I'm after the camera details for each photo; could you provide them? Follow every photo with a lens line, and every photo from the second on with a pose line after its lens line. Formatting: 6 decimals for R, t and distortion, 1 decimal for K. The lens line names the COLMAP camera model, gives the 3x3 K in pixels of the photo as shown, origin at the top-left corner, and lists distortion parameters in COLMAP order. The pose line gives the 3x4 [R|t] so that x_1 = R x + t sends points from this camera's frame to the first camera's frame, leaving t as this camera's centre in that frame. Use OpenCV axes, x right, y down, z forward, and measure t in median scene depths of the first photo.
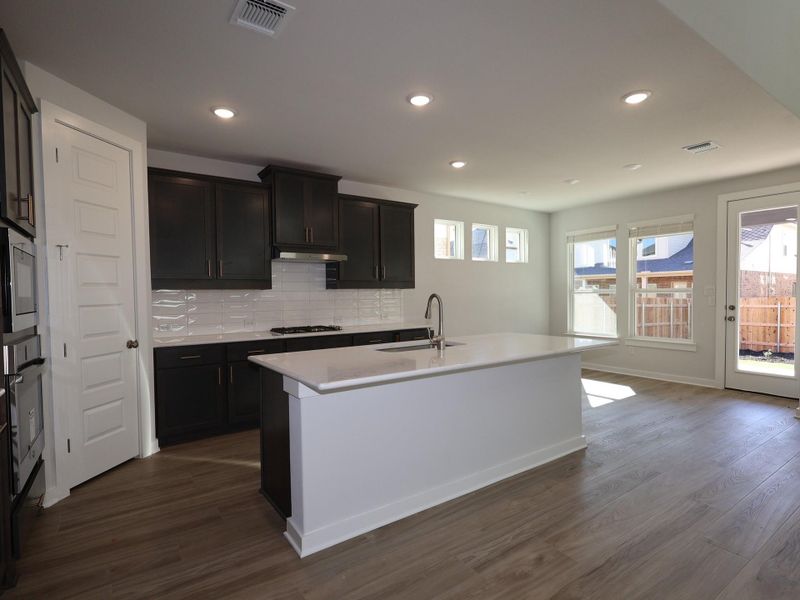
lens RADIAL K [[418.1, 0, 400.2], [0, 418.1, 302.2], [0, 0, 1]] dist [0.006191, -0.002326]
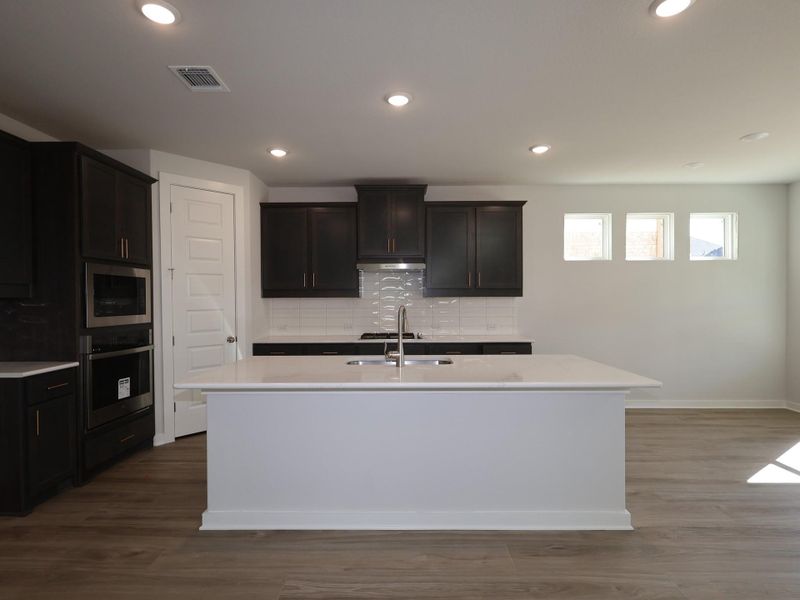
lens RADIAL K [[418.1, 0, 399.9], [0, 418.1, 307.5], [0, 0, 1]] dist [0.006191, -0.002326]
pose [[0.815920, 0.018467, -0.577869, 0.335098], [-0.017395, 0.999821, 0.007391, -0.012603], [0.577903, 0.004022, 0.816096, 0.135711]]
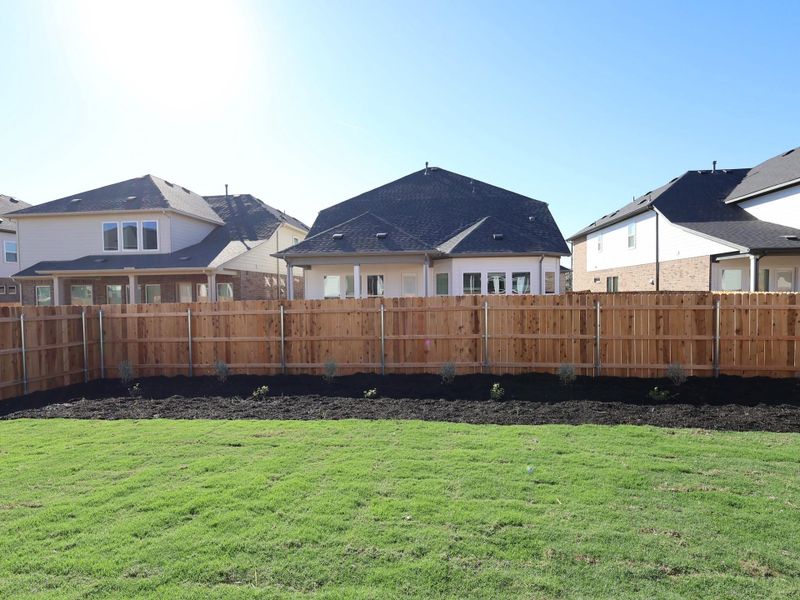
lens RADIAL K [[418.1, 0, 399.7], [0, 418.1, 300.8], [0, 0, 1]] dist [0.006191, -0.002326]
pose [[0.661534, -0.017063, 0.749721, 1.472066], [0.024926, 0.999689, 0.000758, -0.011553], [-0.749501, 0.018185, 0.661753, 0.588319]]
